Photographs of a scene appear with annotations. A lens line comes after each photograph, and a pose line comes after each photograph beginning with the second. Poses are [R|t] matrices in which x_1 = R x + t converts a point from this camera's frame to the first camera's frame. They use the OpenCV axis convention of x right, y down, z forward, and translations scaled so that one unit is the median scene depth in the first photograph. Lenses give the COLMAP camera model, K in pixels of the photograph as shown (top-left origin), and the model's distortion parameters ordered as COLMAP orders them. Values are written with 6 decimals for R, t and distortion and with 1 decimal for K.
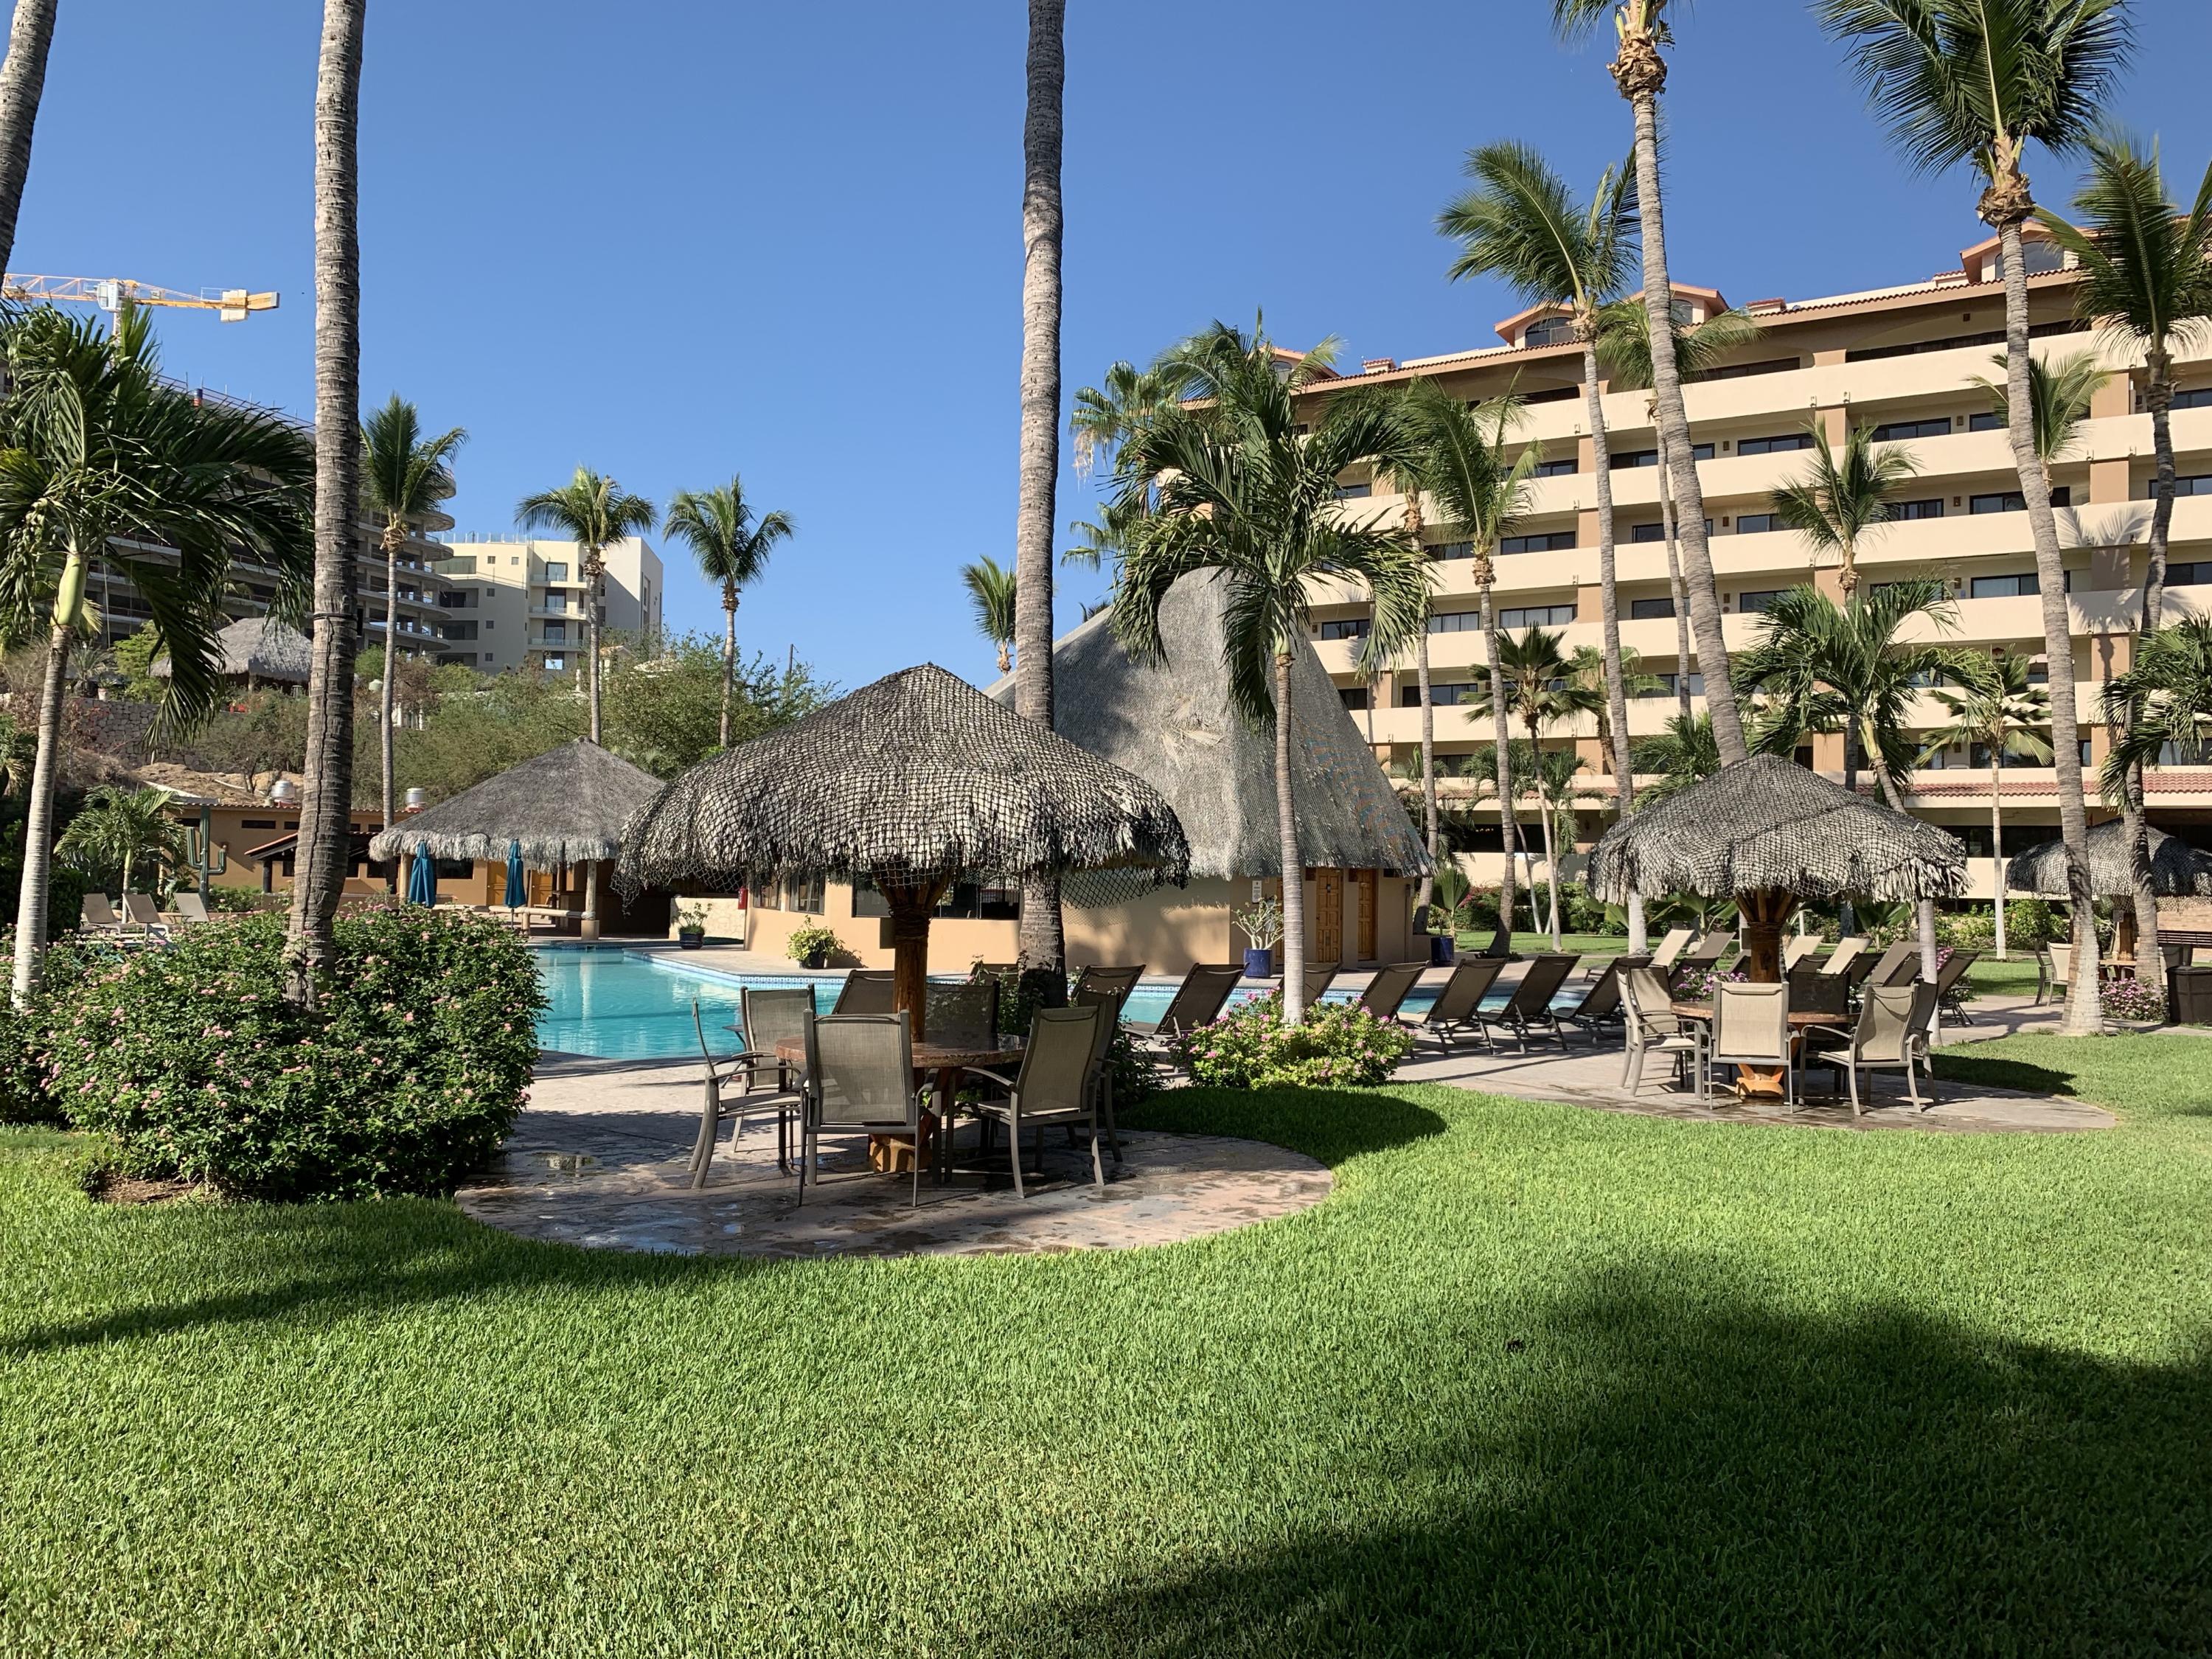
lens RADIAL K [[1723.7, 0, 1086.8], [0, 1723.7, 802.7], [0, 0, 1]] dist [0.017175, -0.013777]
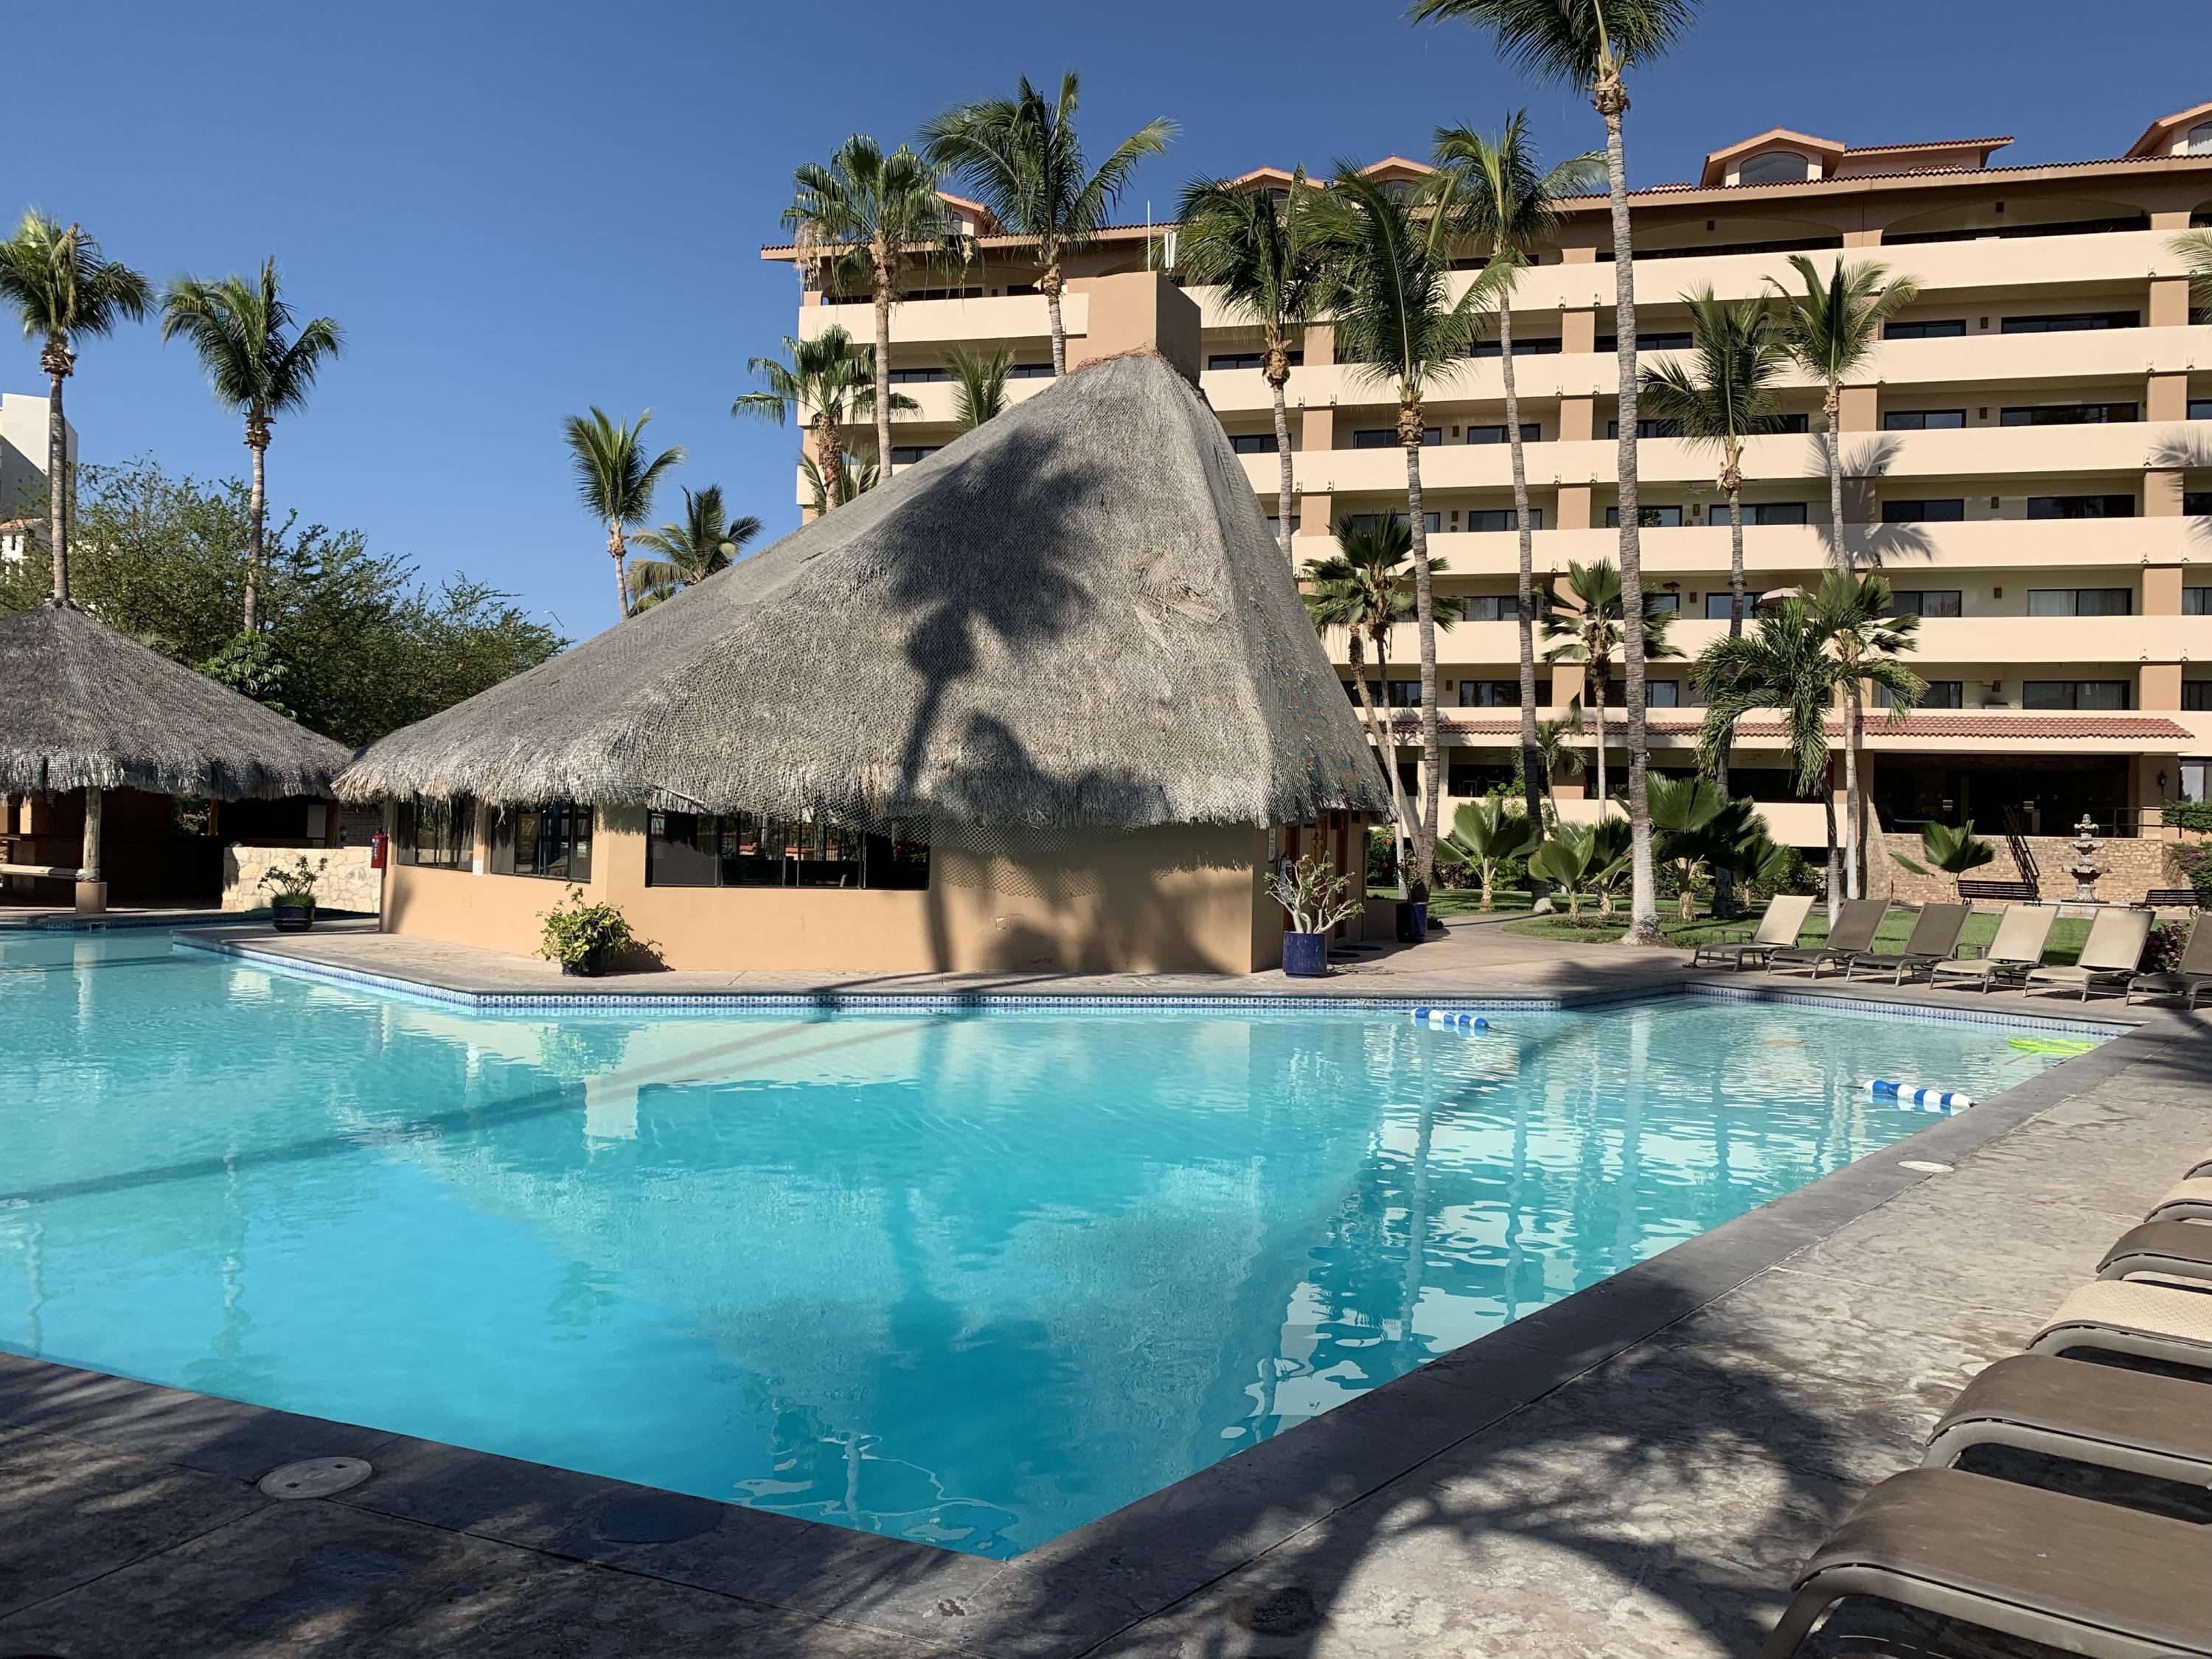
lens RADIAL K [[1909.6, 0, 1228.0], [0, 1909.6, 811.6], [0, 0, 1]] dist [0.055138, -0.059999]
pose [[0.959130, 0.008726, 0.282830, -0.067505], [-0.019887, 0.999132, 0.036614, 0.005919], [-0.282265, -0.040742, 0.958471, 0.154481]]
